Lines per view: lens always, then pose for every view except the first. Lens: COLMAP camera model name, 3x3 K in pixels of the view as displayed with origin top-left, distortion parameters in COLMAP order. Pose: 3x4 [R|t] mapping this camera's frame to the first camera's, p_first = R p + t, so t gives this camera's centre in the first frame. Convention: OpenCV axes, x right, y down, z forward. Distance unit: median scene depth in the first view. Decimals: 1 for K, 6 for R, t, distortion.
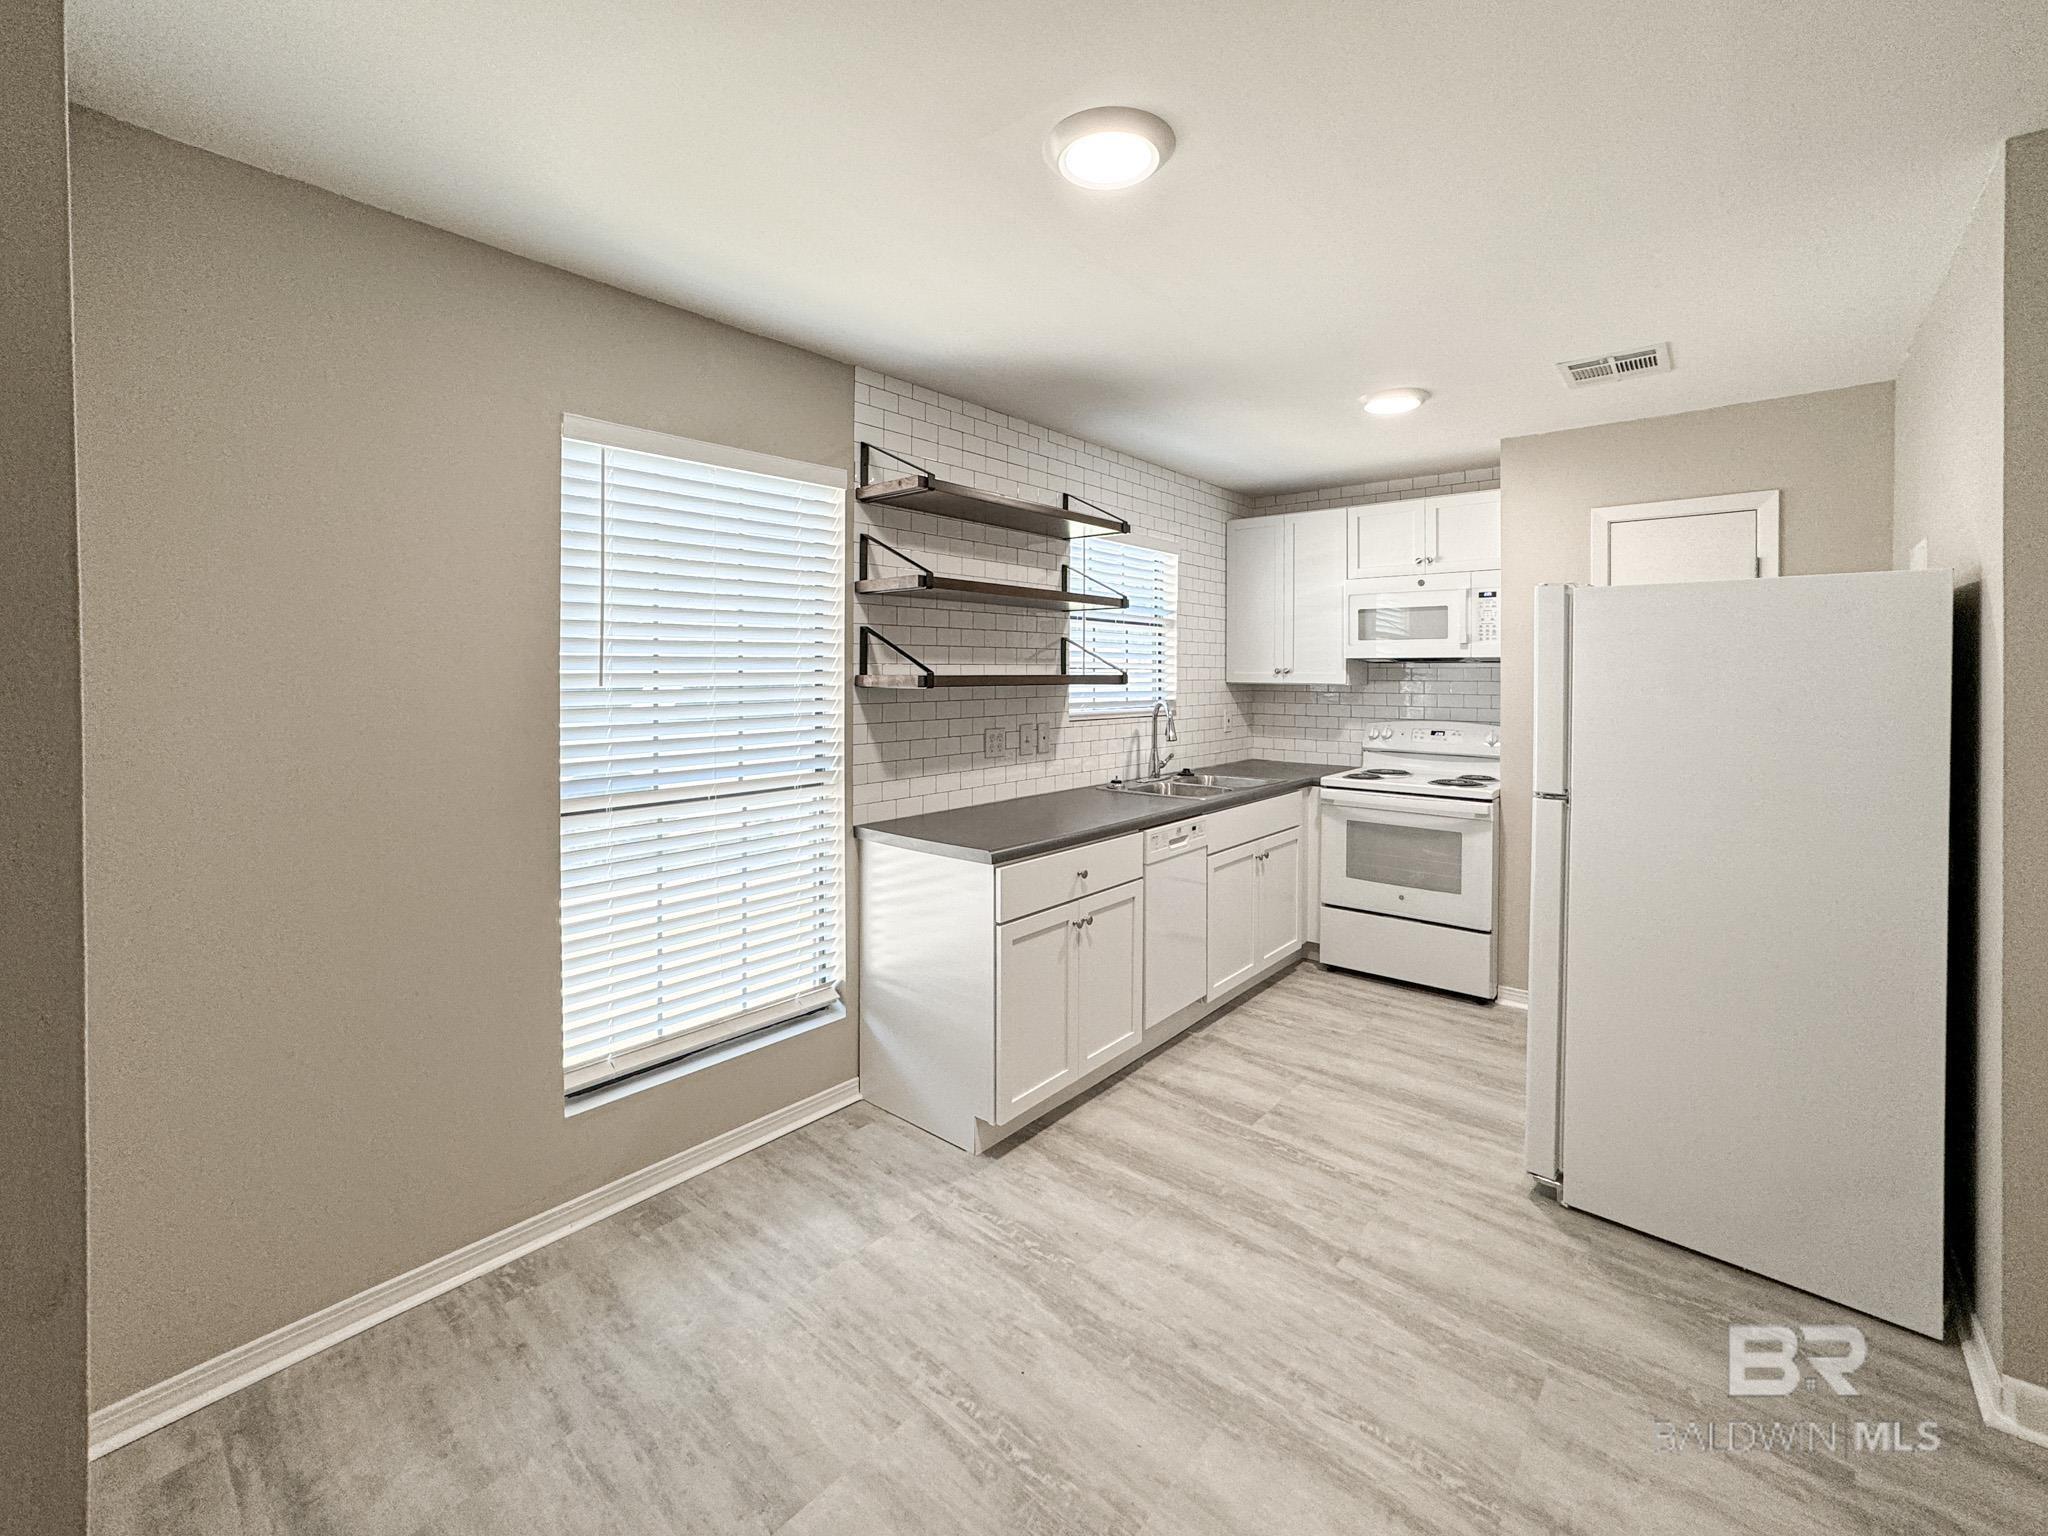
lens RADIAL K [[887.2, 0, 1025.5], [0, 887.2, 663.5], [0, 0, 1]] dist [-0.000565, -0.000066]
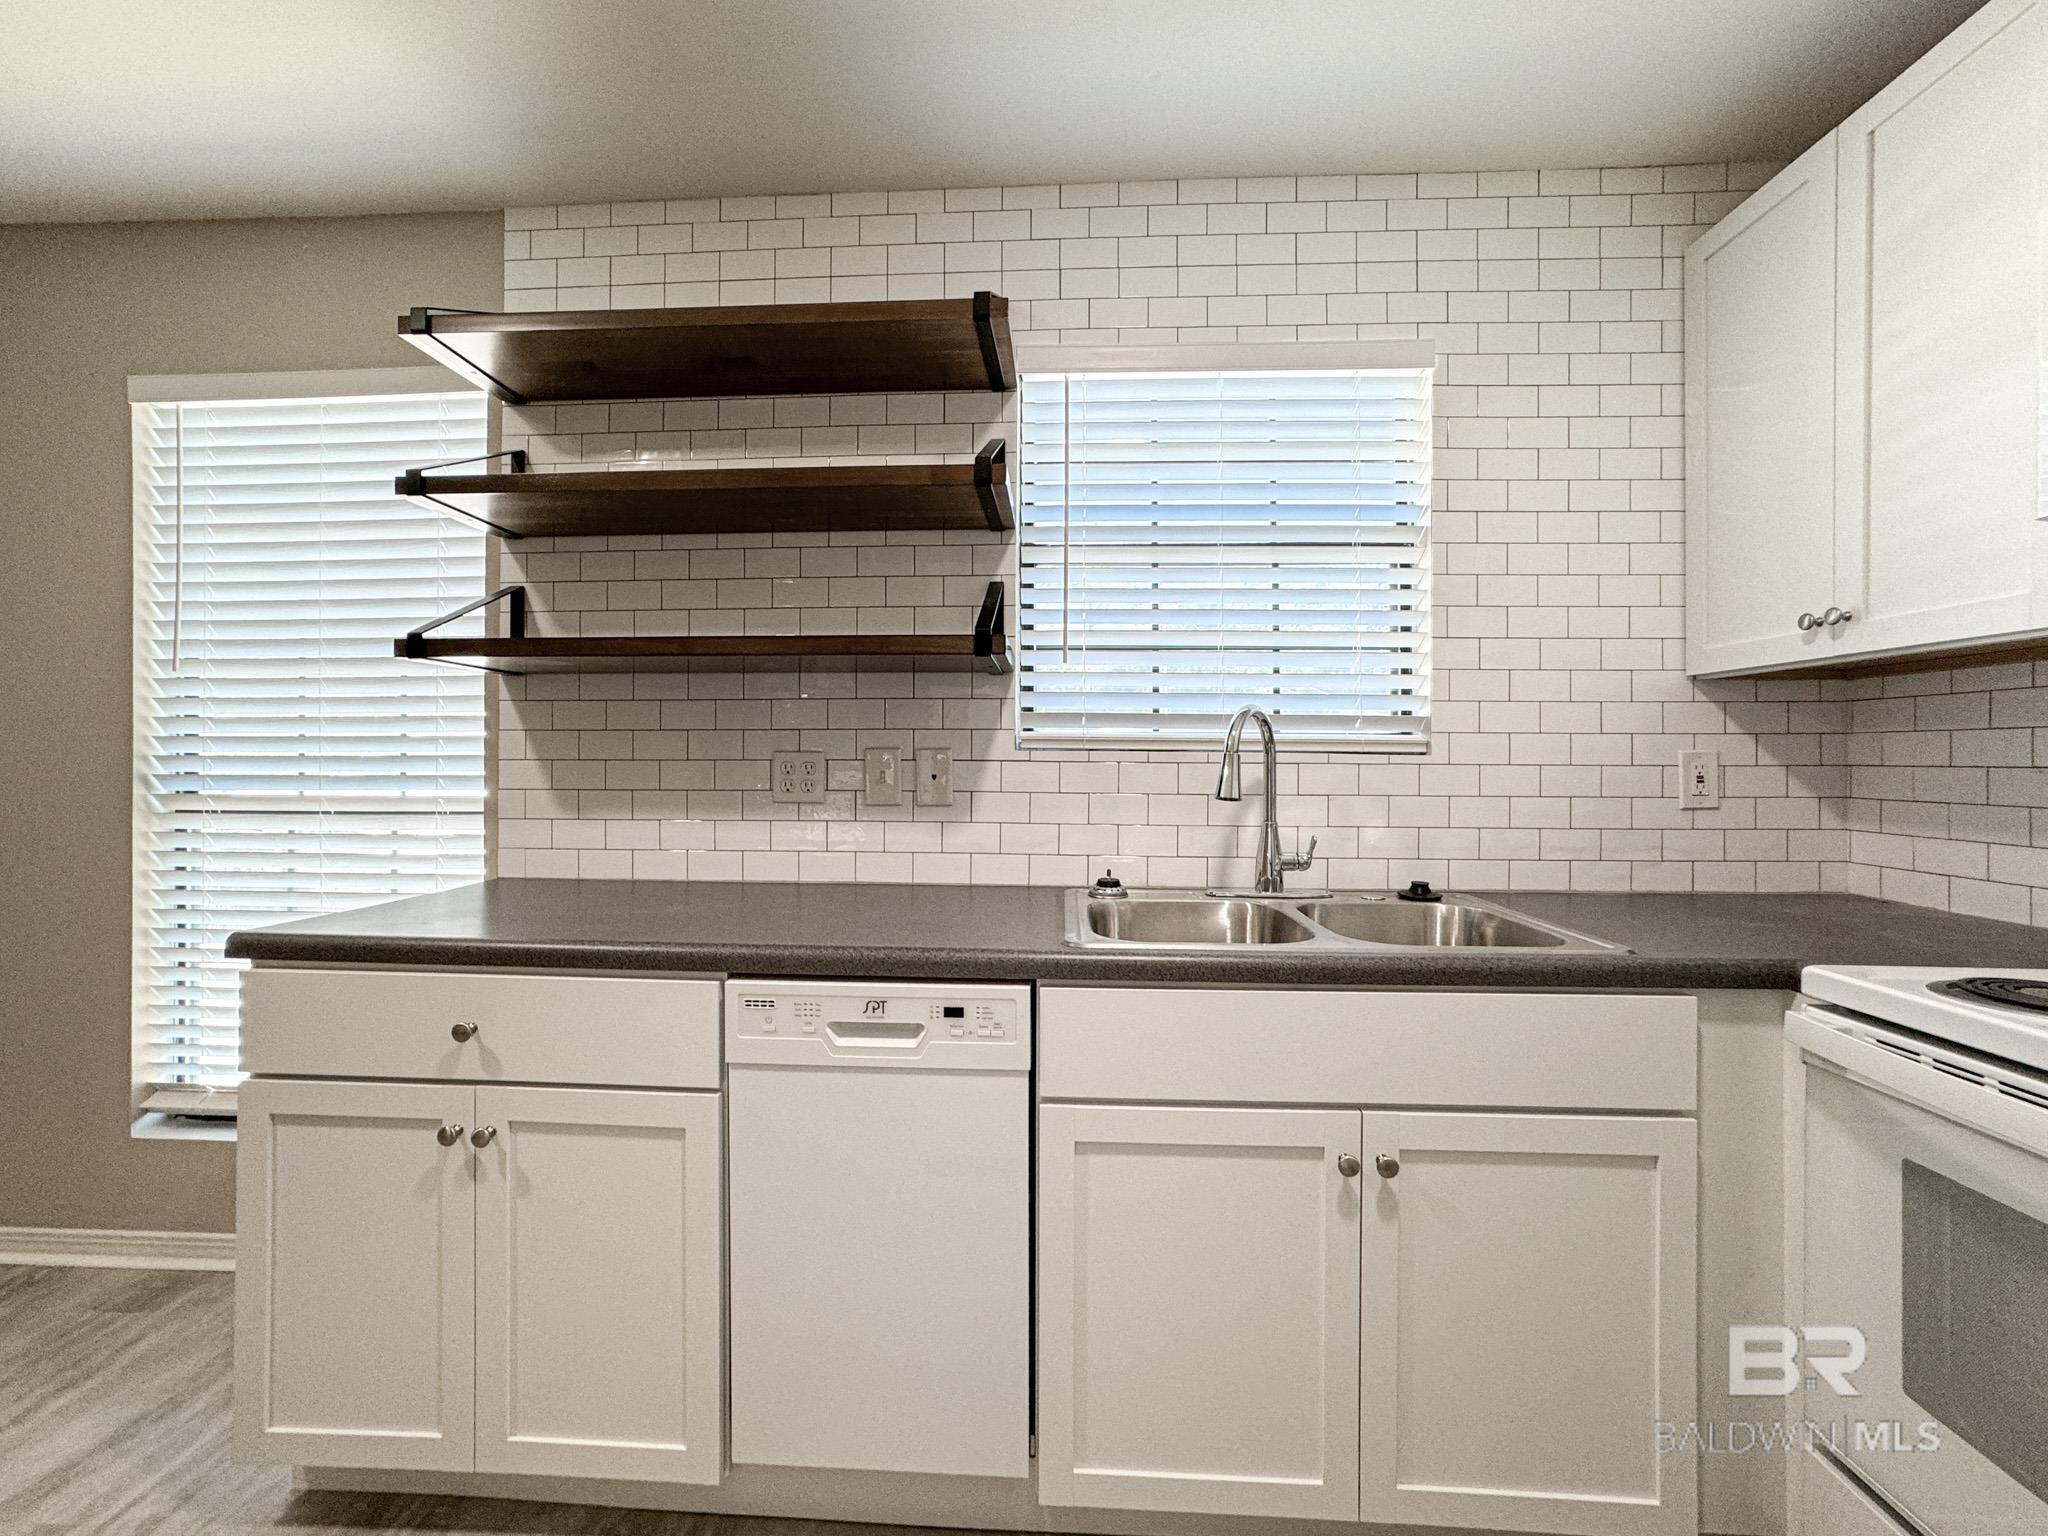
lens RADIAL K [[876.3, 0, 1014.0], [0, 876.3, 735.1], [0, 0, 1]] dist [-0.019218, 0.010374]
pose [[0.595496, -0.014306, -0.803231, 0.422190], [0.002830, 0.999873, -0.015710, 0.061712], [0.803354, 0.007082, 0.595460, 0.667110]]
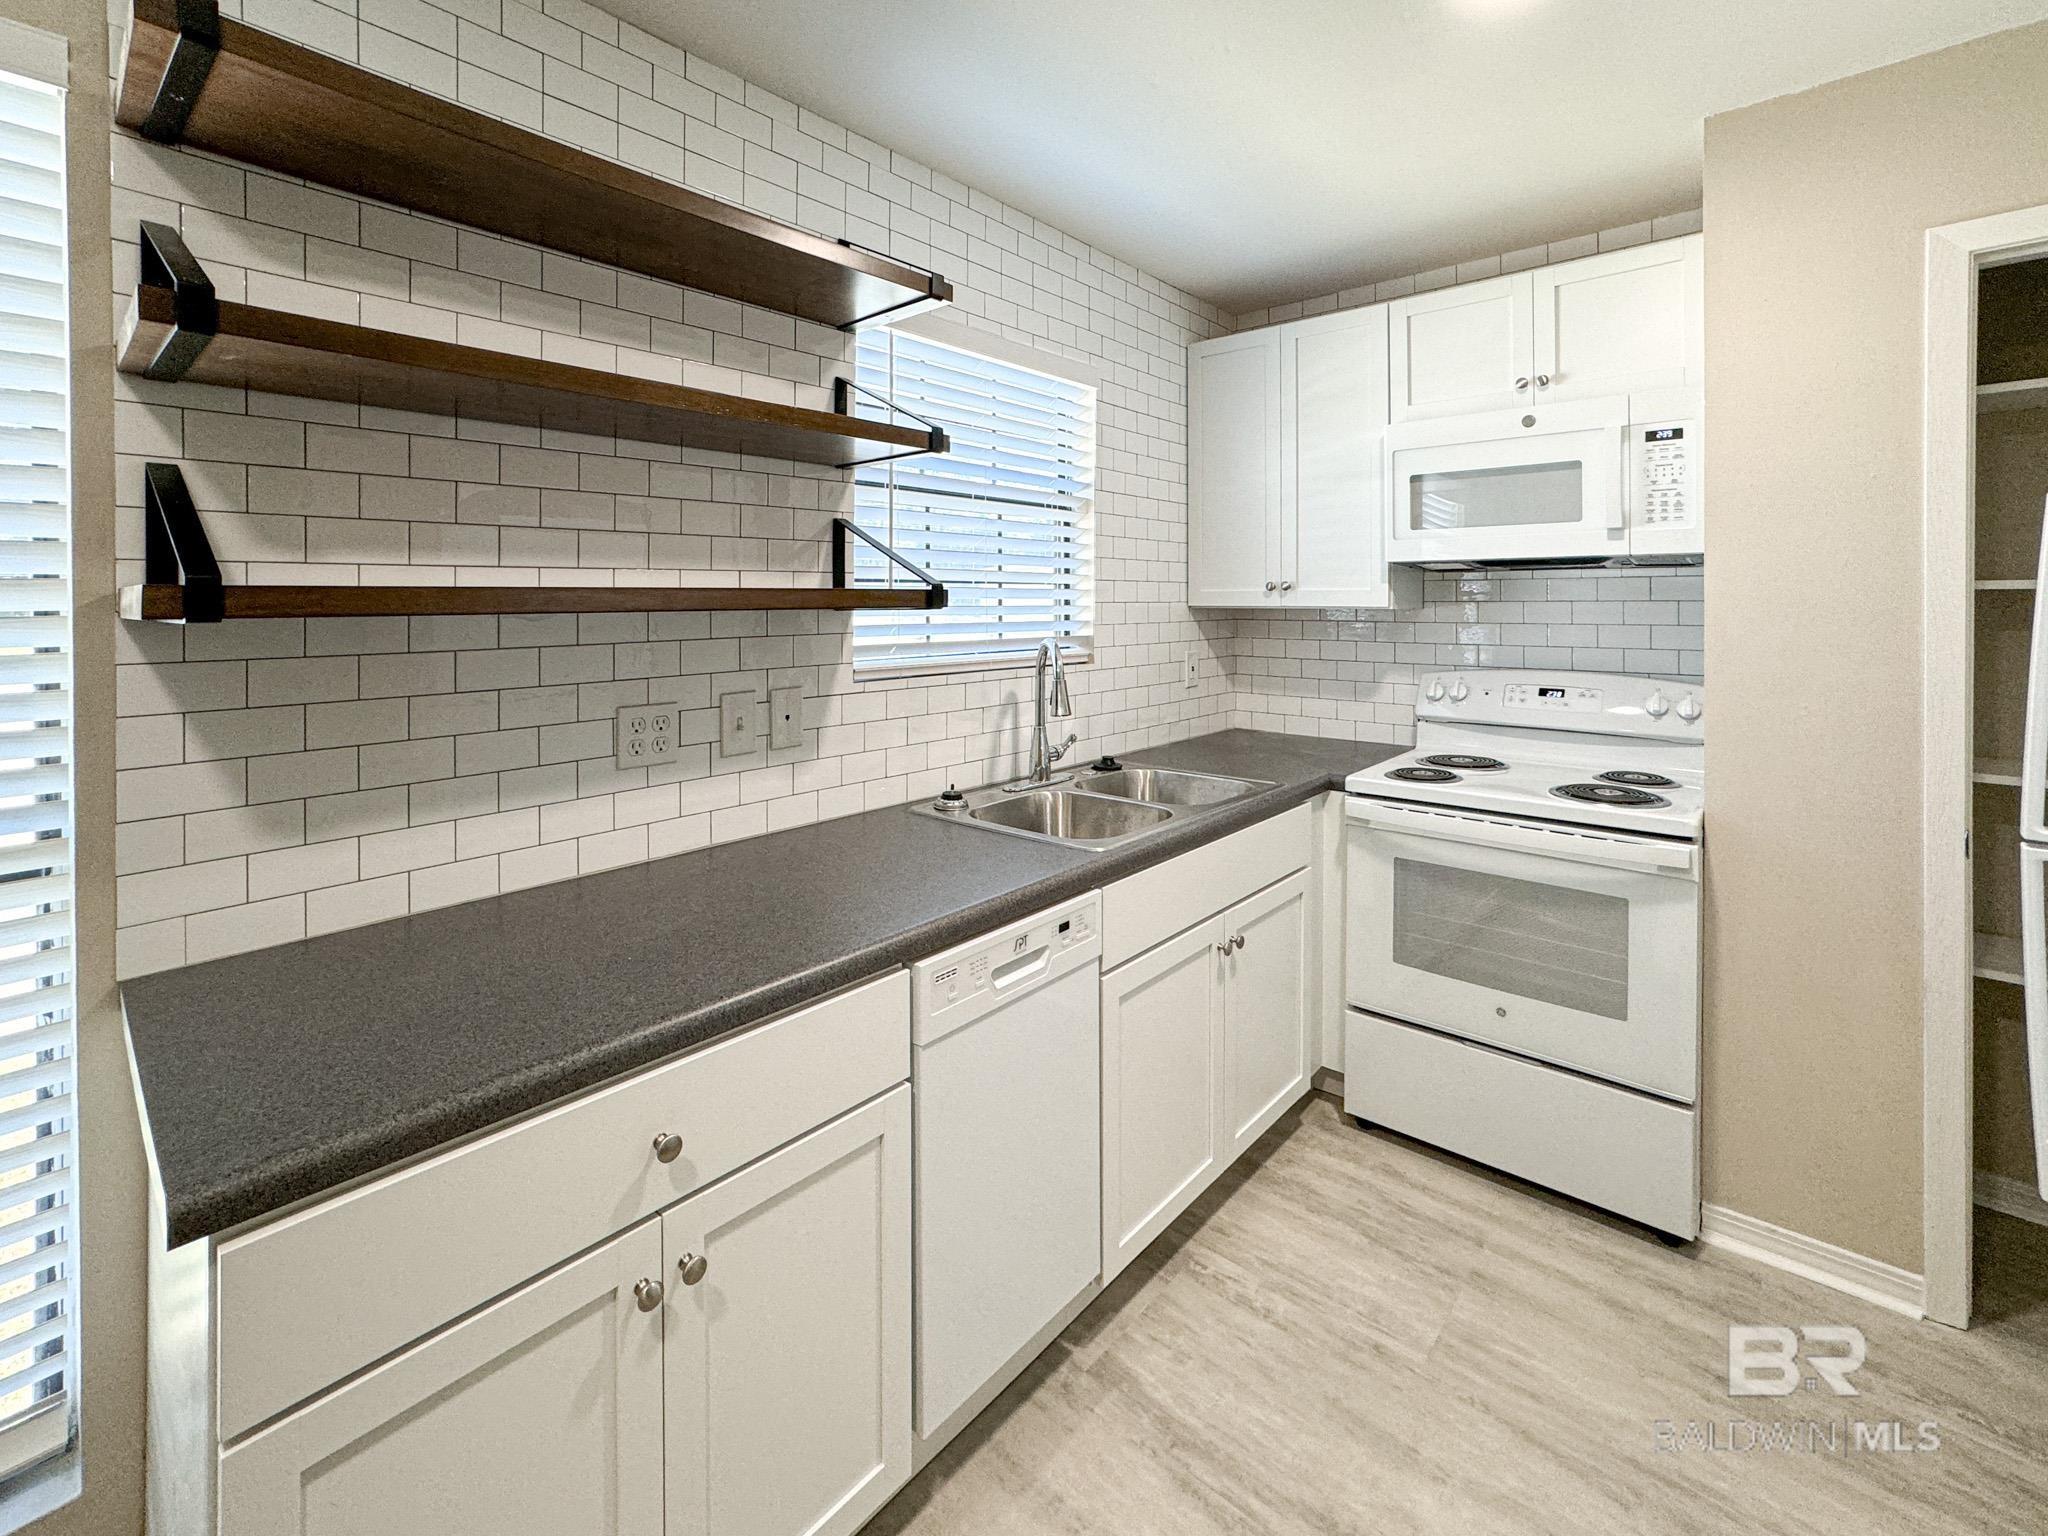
lens RADIAL K [[903.6, 0, 1012.9], [0, 903.6, 594.5], [0, 0, 1]] dist [-0.003916, 0.000158]
pose [[0.999561, -0.006553, -0.028887, 0.149032], [0.006682, 0.999968, 0.004380, 0.011962], [0.028857, -0.004571, 0.999573, 0.450926]]
